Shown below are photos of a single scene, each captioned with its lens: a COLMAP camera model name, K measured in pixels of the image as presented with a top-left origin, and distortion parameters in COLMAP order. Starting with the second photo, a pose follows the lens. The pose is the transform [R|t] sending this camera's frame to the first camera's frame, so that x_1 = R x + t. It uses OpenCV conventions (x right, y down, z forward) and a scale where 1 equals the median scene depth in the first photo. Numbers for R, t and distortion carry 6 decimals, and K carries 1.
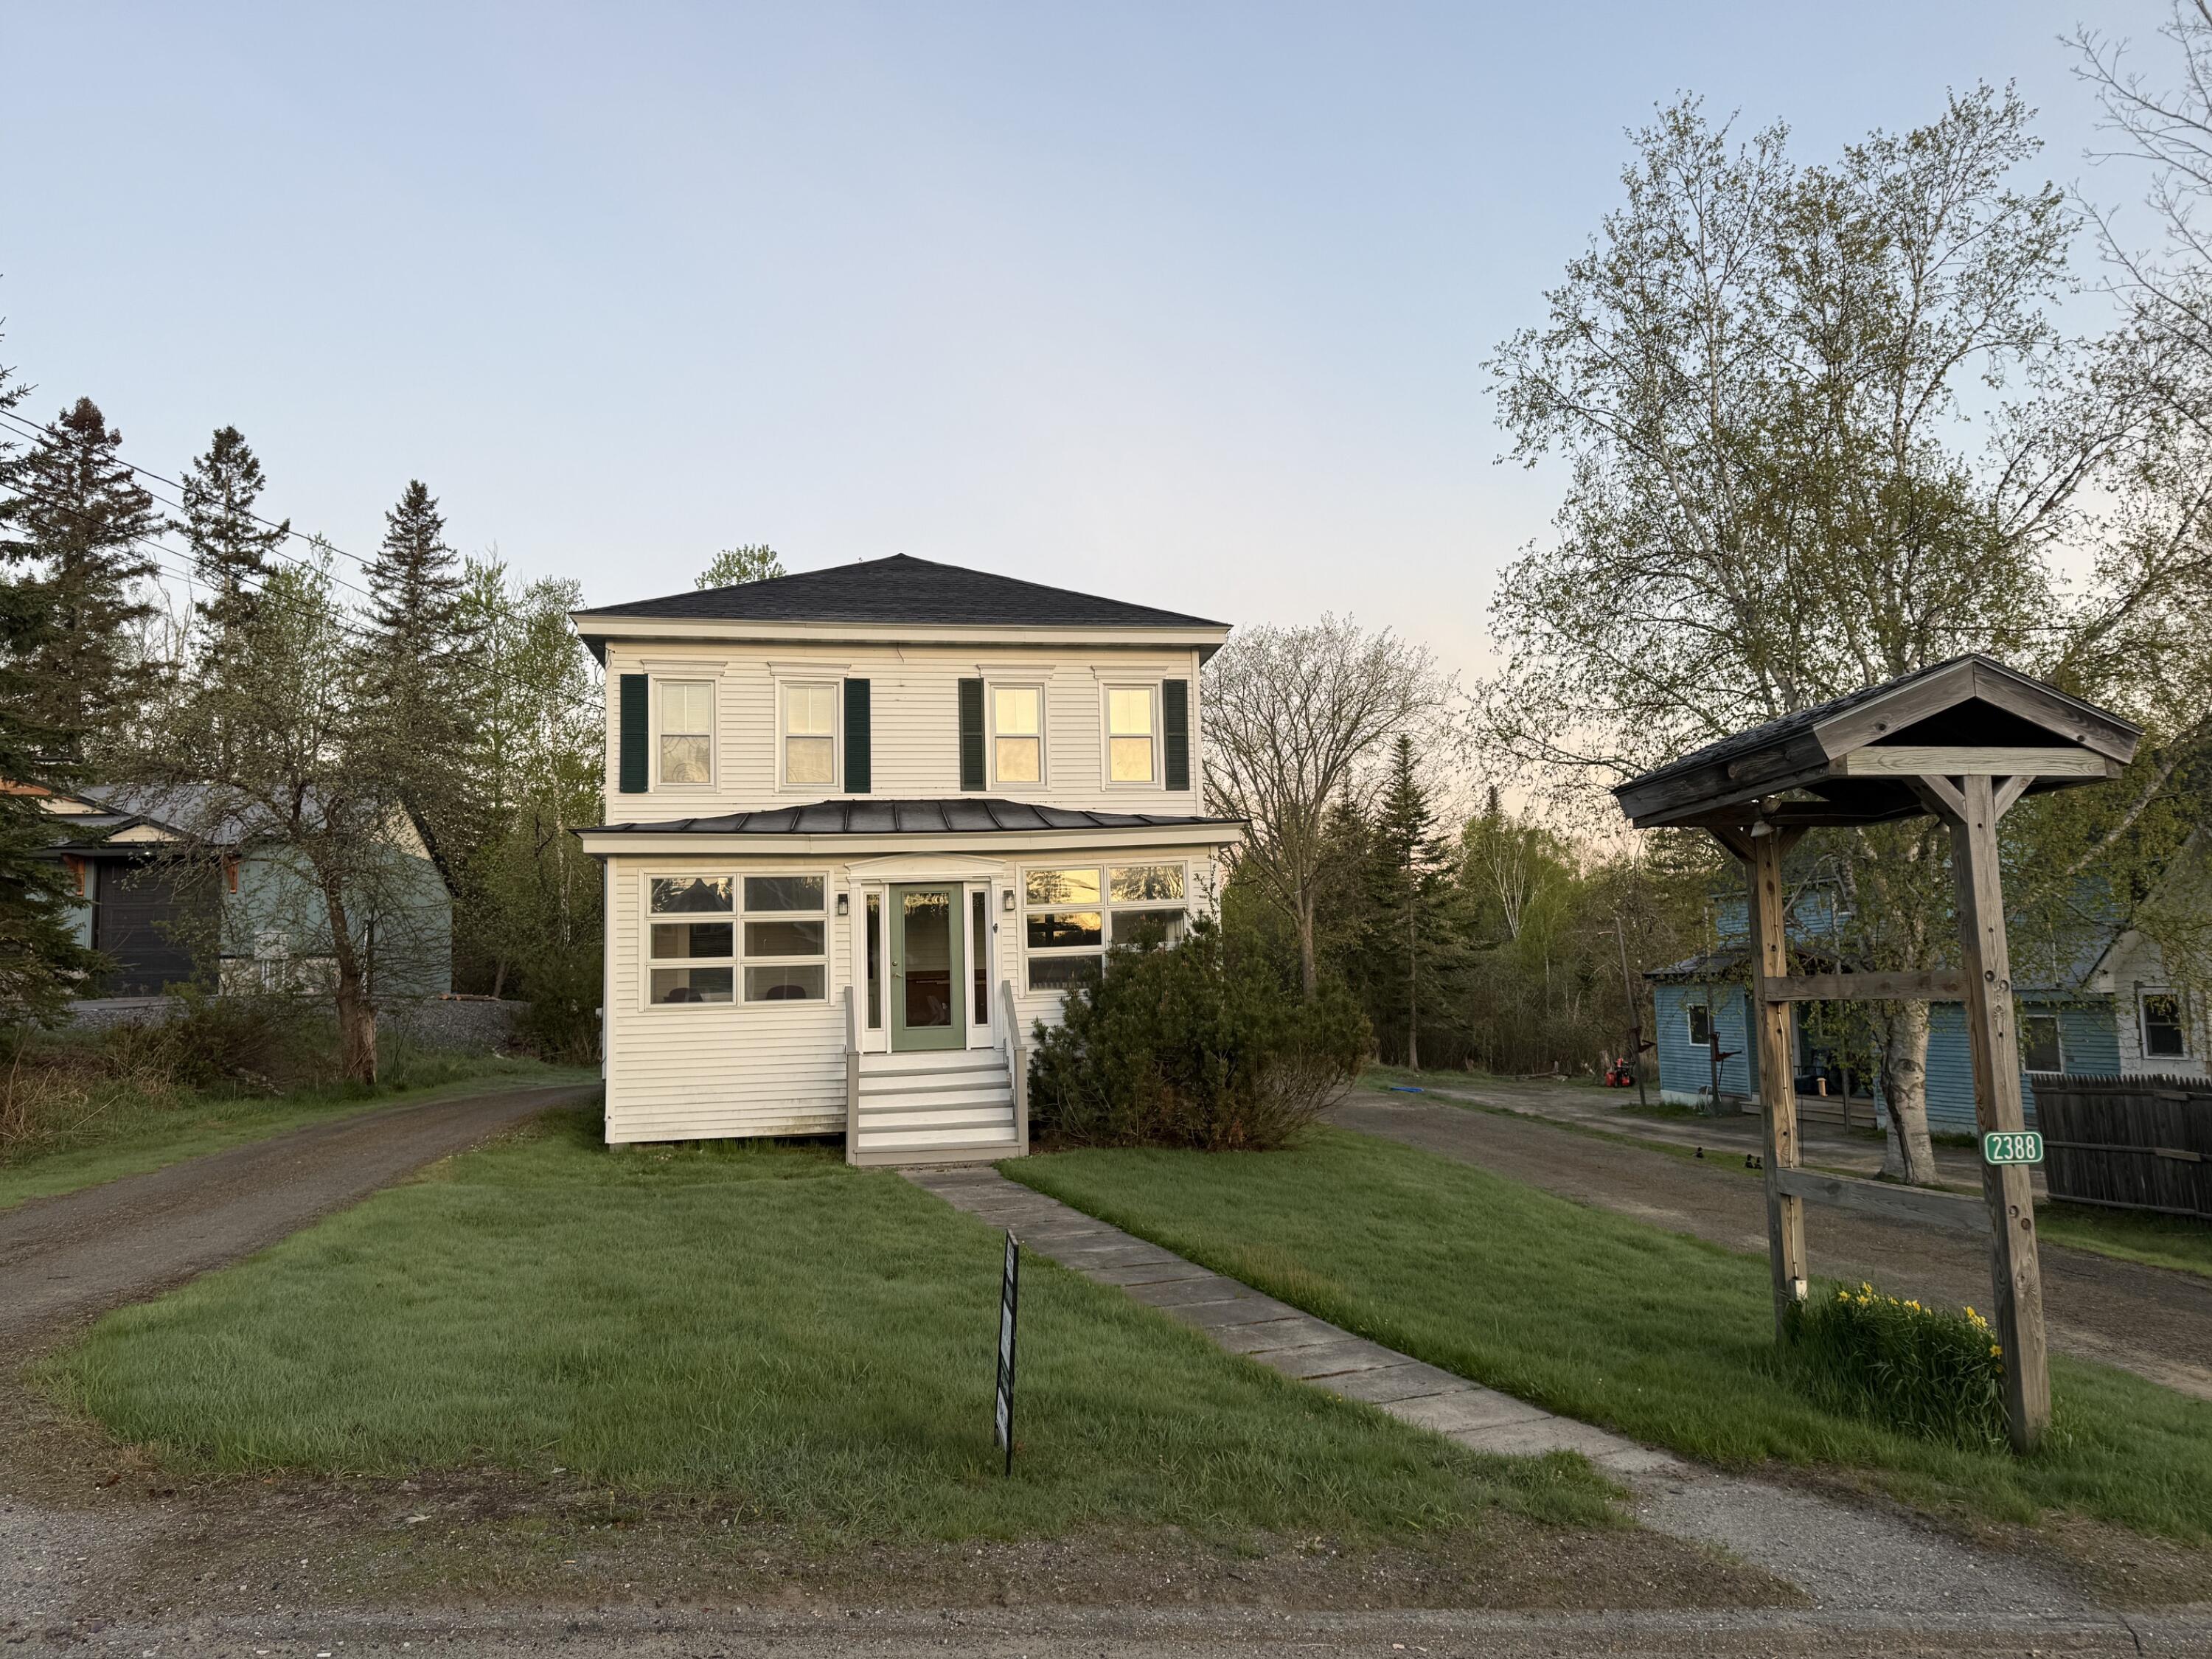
lens RADIAL K [[1558.4, 0, 1095.7], [0, 1558.4, 816.8], [0, 0, 1]] dist [0.052634, -0.069865]
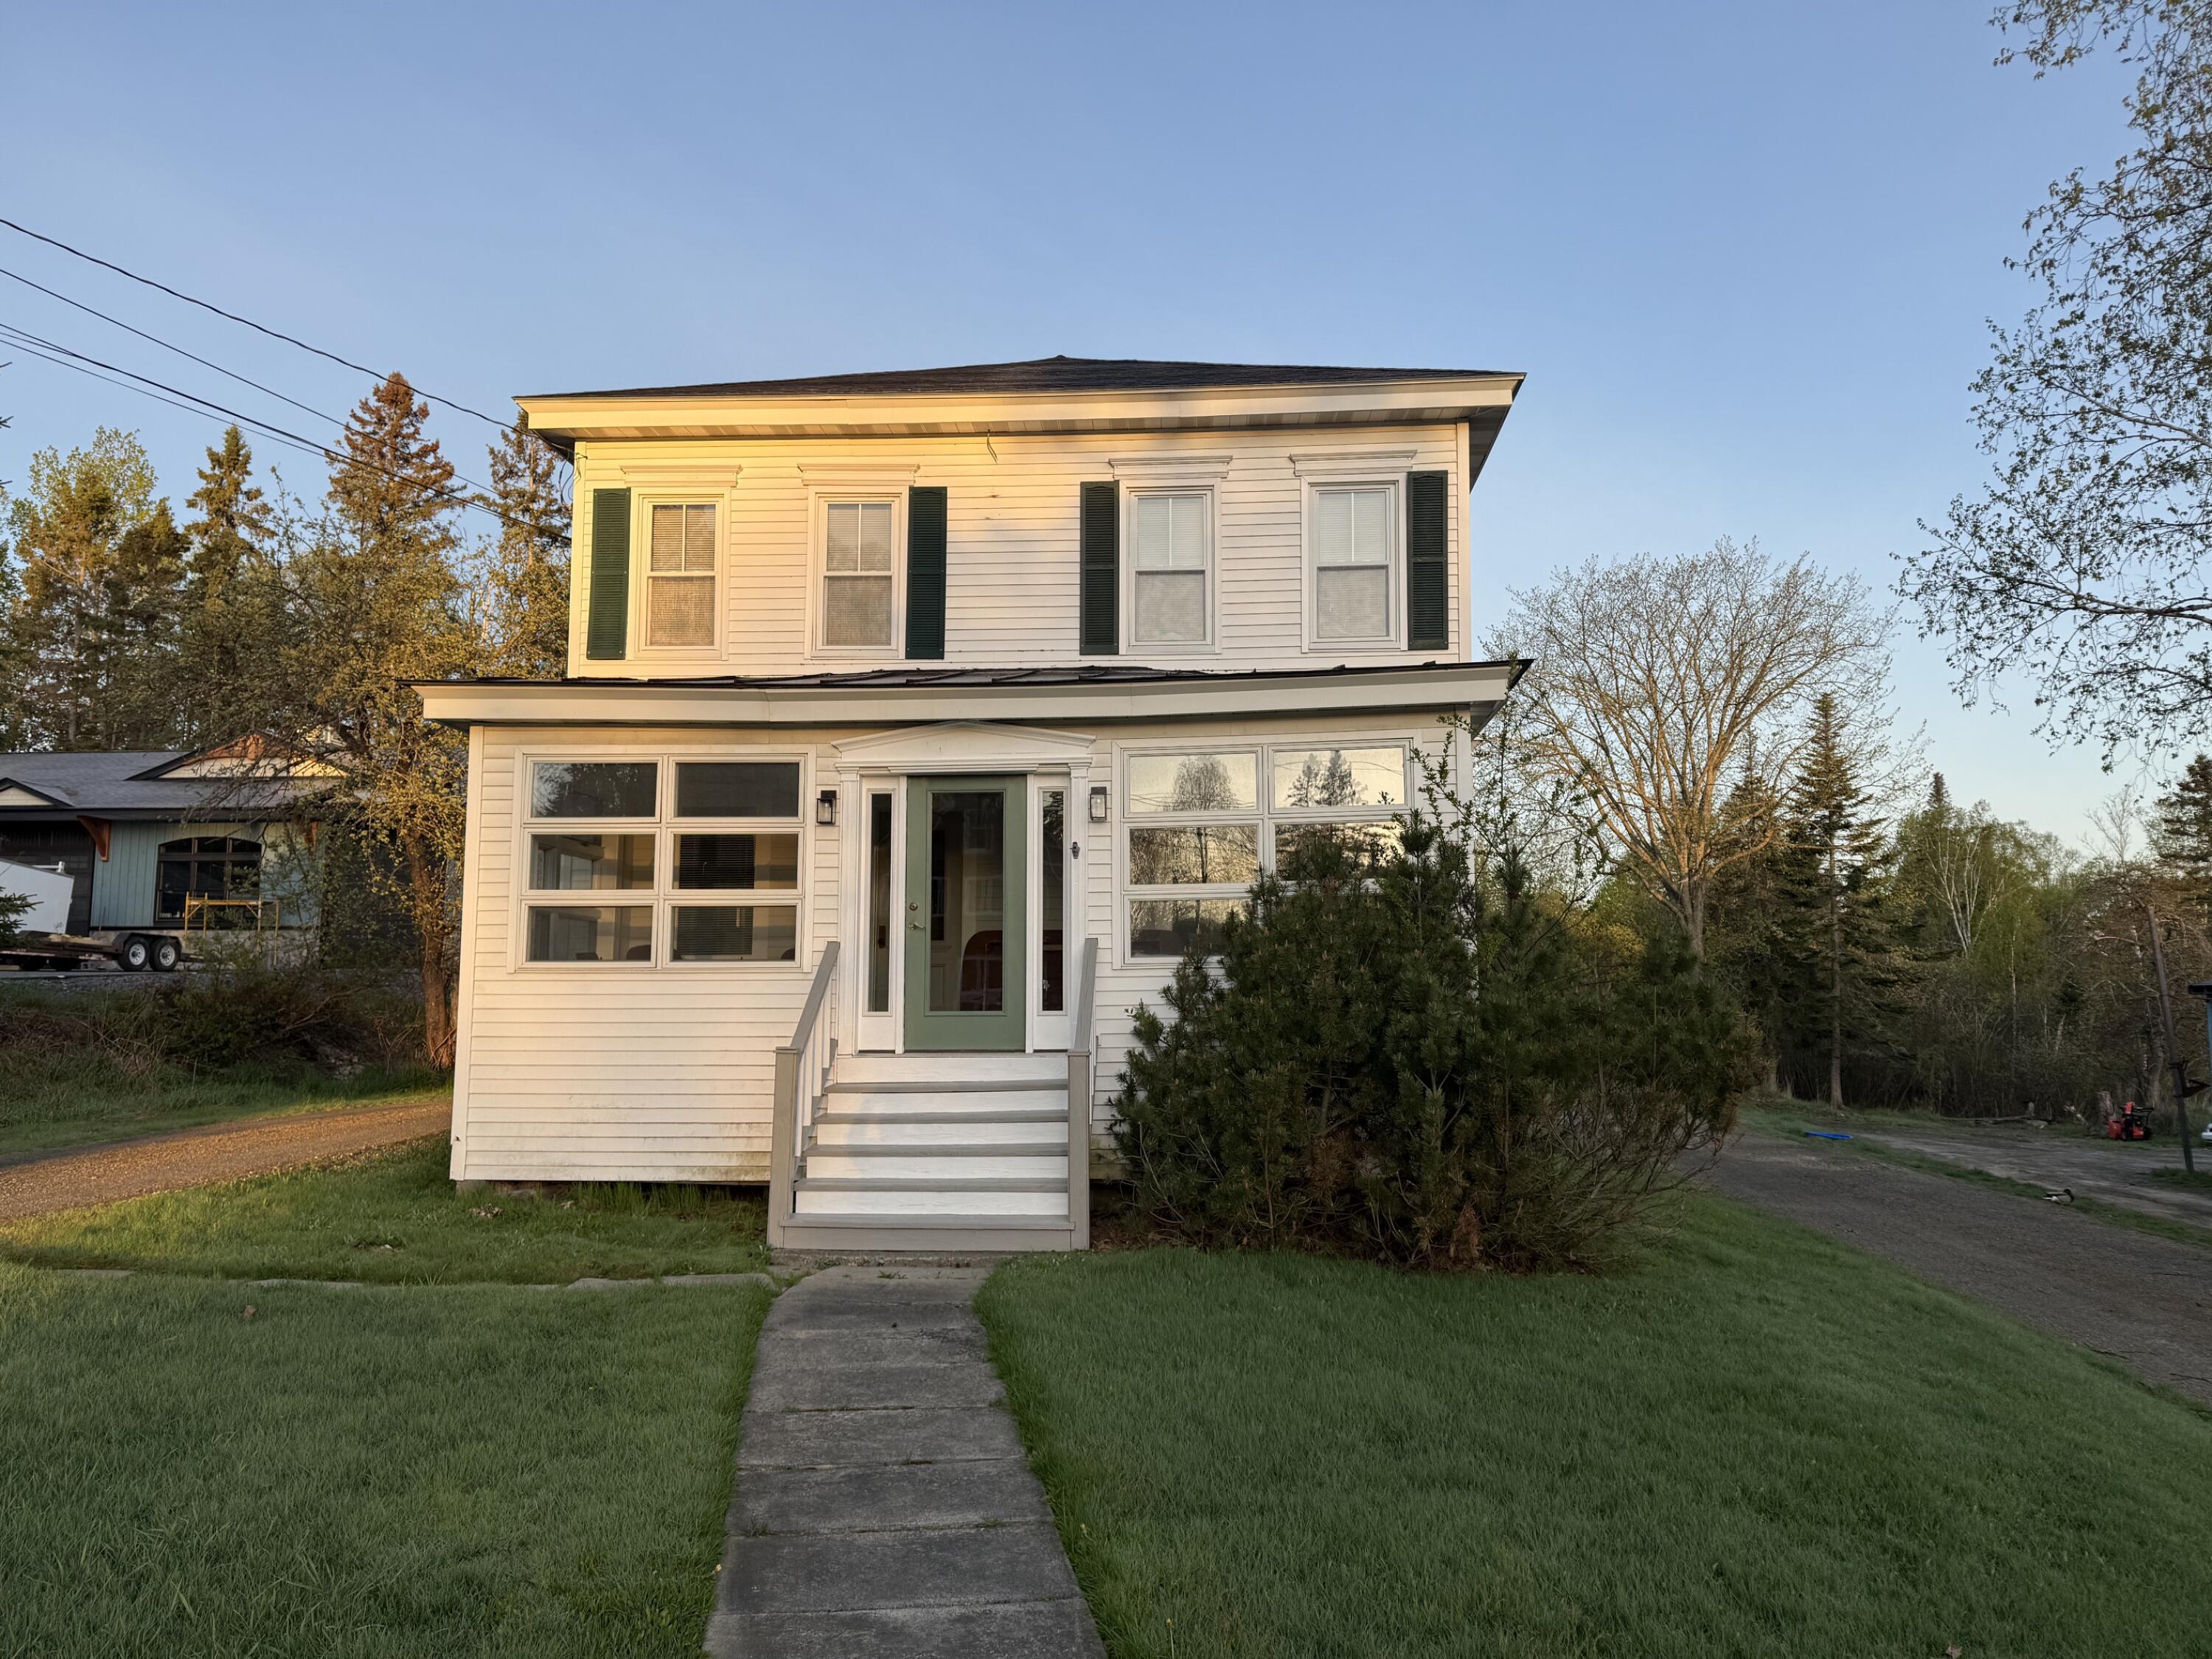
lens RADIAL K [[1558.4, 0, 1102.7], [0, 1558.4, 824.4], [0, 0, 1]] dist [0.052634, -0.069865]
pose [[0.972407, 0.001873, -0.233282, 0.073292], [-0.001960, 0.999998, -0.000143, 0.054348], [0.233281, 0.000596, 0.972409, 0.374897]]
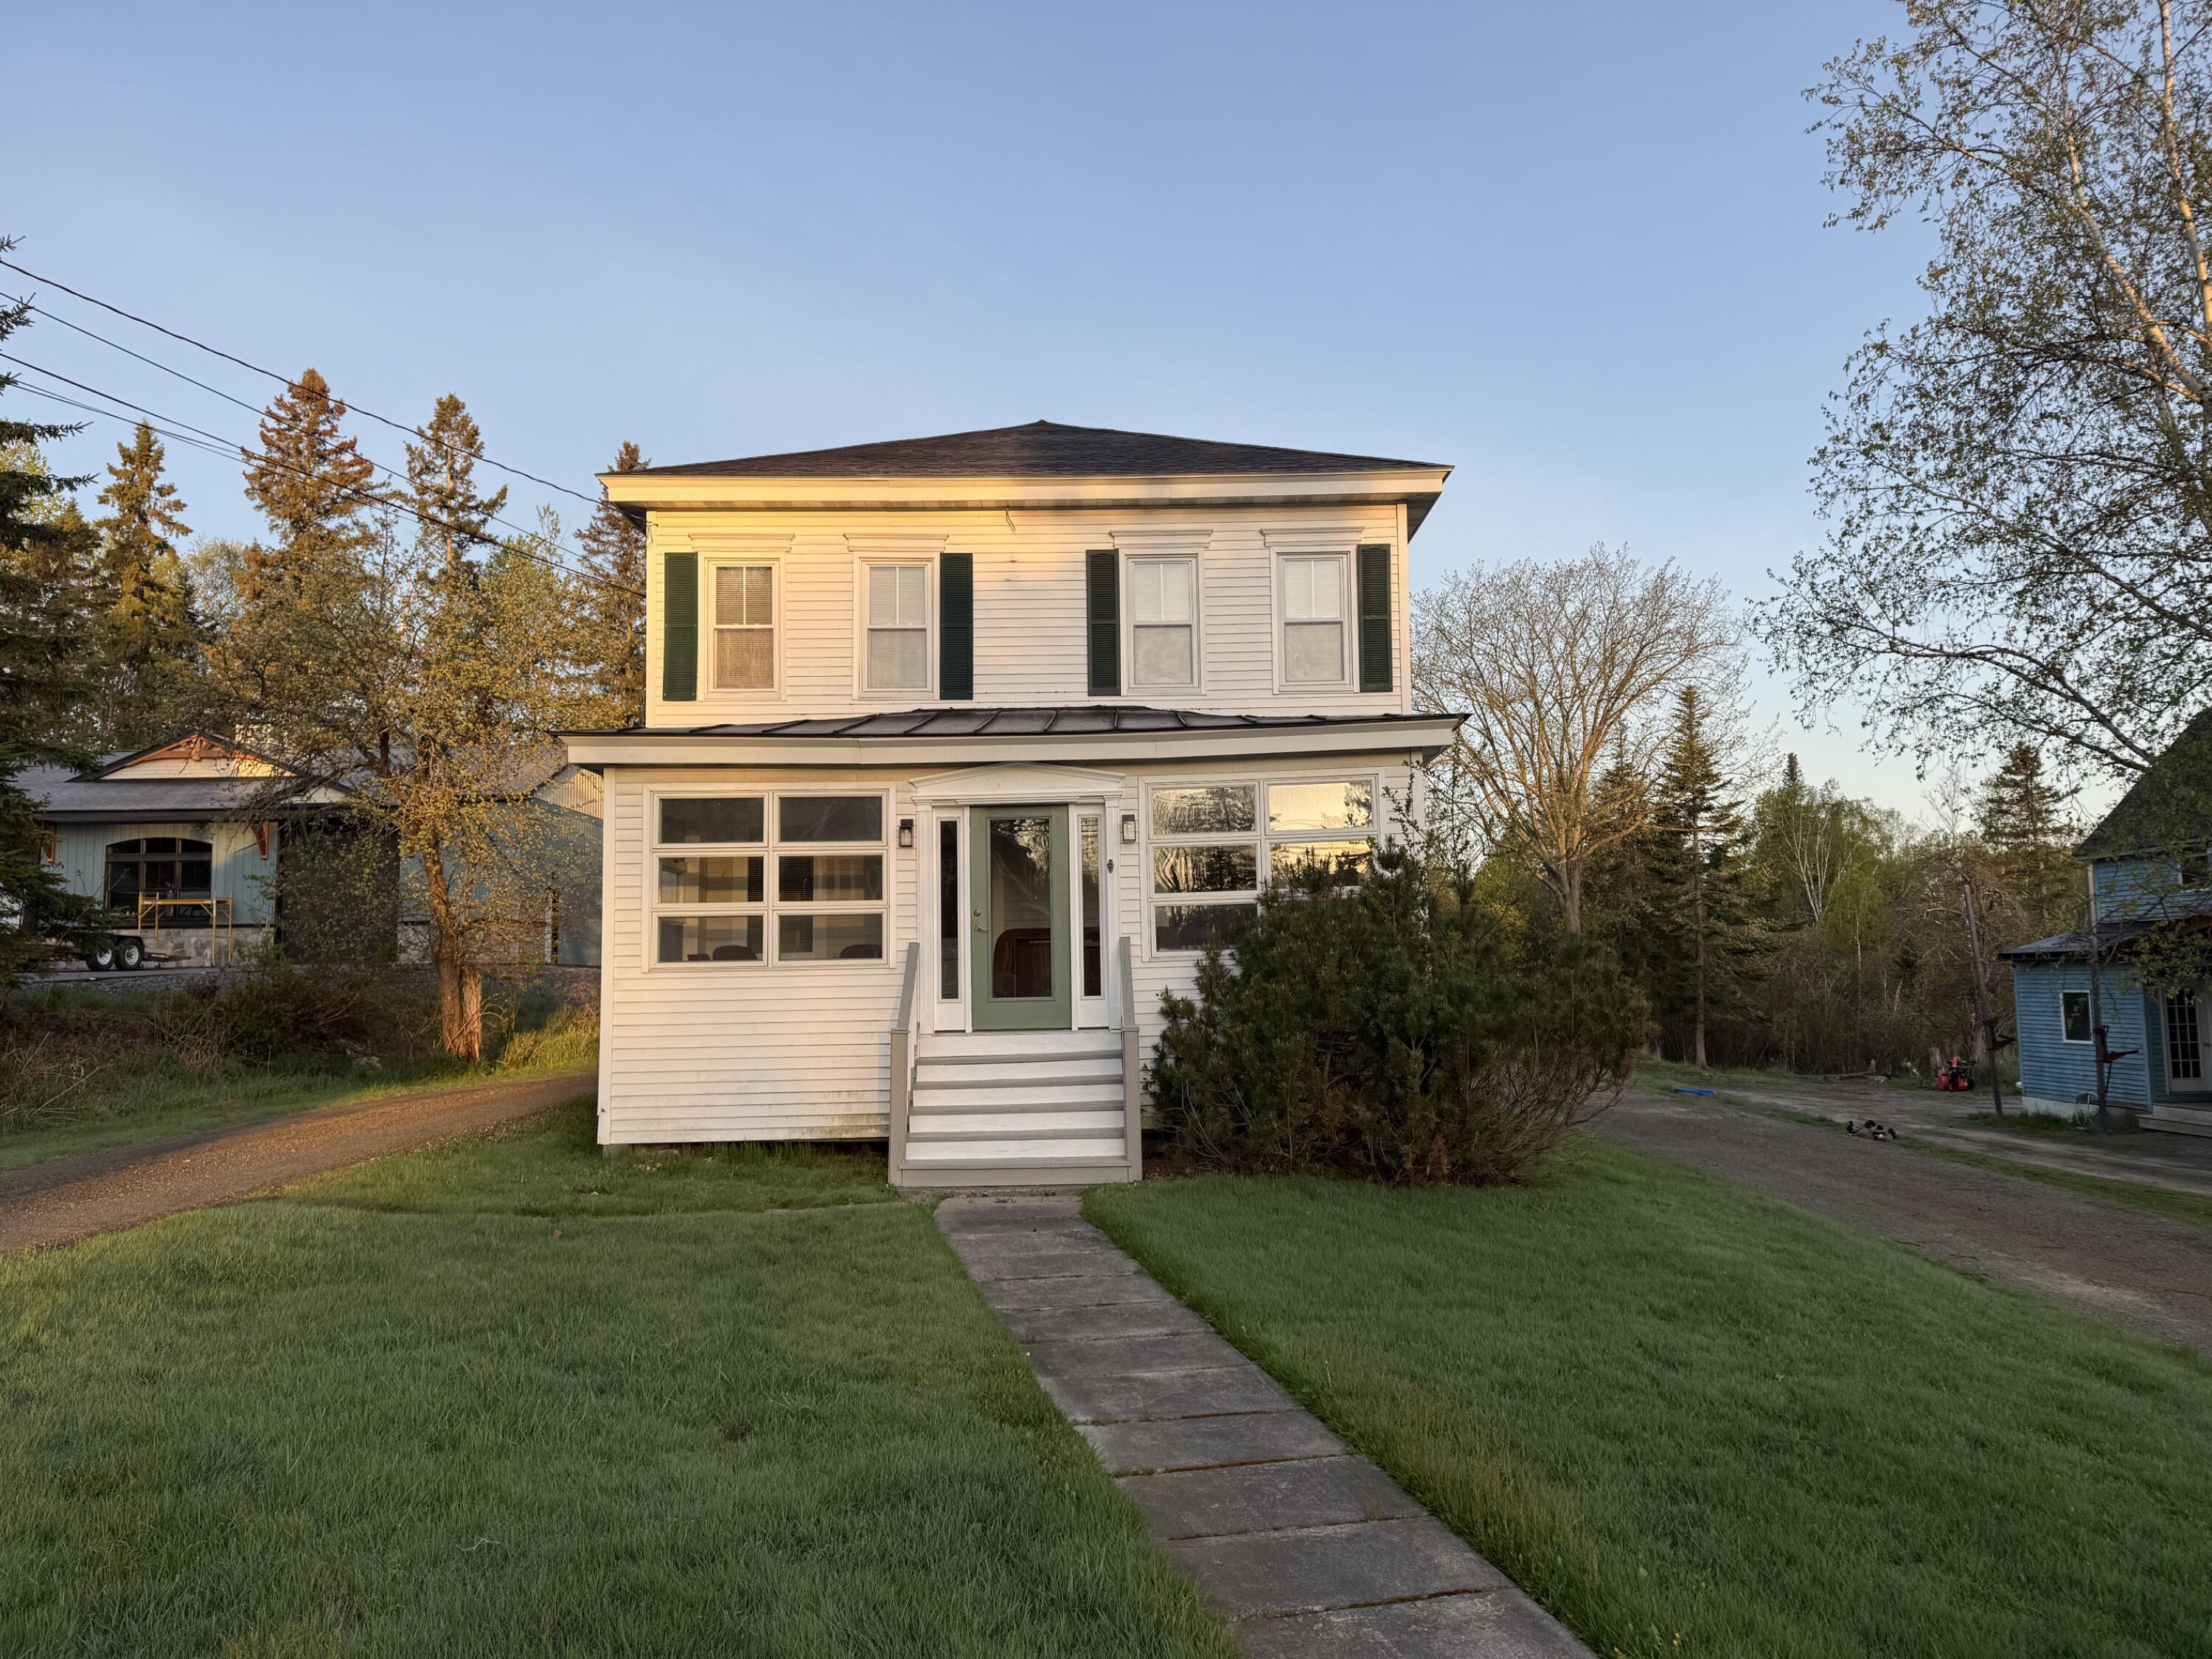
lens RADIAL K [[1558.4, 0, 1109.2], [0, 1558.4, 817.7], [0, 0, 1]] dist [0.052634, -0.069865]
pose [[0.987521, -0.005121, -0.157401, 0.044263], [0.006666, 0.999935, 0.009288, 0.036906], [0.157343, -0.010221, 0.987491, 0.241801]]
